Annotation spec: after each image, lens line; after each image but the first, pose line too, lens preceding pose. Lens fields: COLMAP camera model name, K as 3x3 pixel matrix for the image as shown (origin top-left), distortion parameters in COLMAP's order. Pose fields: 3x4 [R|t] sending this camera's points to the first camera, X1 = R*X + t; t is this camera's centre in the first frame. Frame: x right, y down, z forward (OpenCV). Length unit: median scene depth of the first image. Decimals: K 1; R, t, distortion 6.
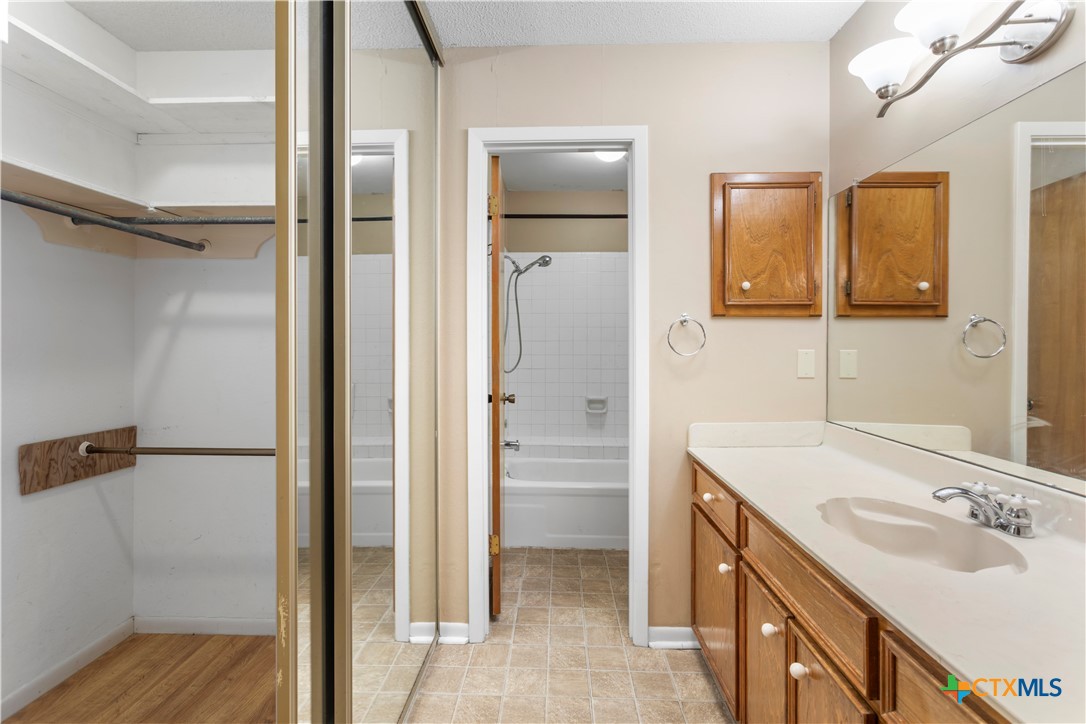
lens RADIAL K [[524.2, 0, 542.2], [0, 524.2, 356.7], [0, 0, 1]] dist [-0.001634, 0.000860]
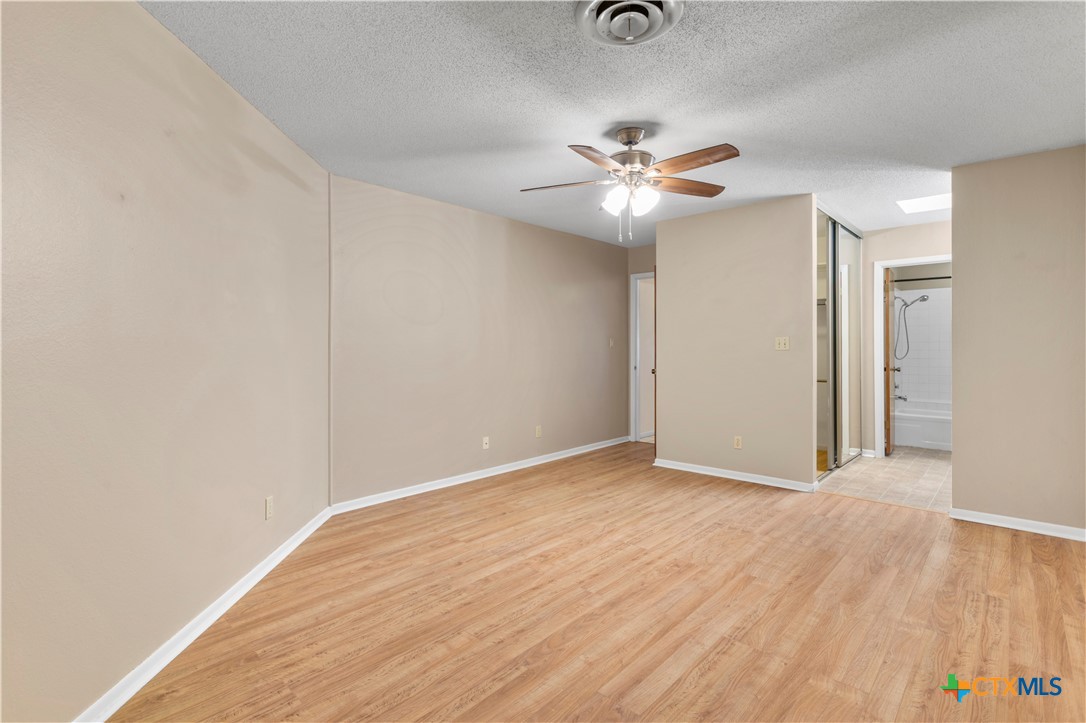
lens RADIAL K [[524.2, 0, 534.9], [0, 524.2, 338.9], [0, 0, 1]] dist [-0.001634, 0.000860]
pose [[0.755826, -0.004082, -0.654759, 0.199683], [-0.010215, 0.999785, -0.018025, 0.005576], [0.654692, 0.020313, 0.755623, -1.436072]]
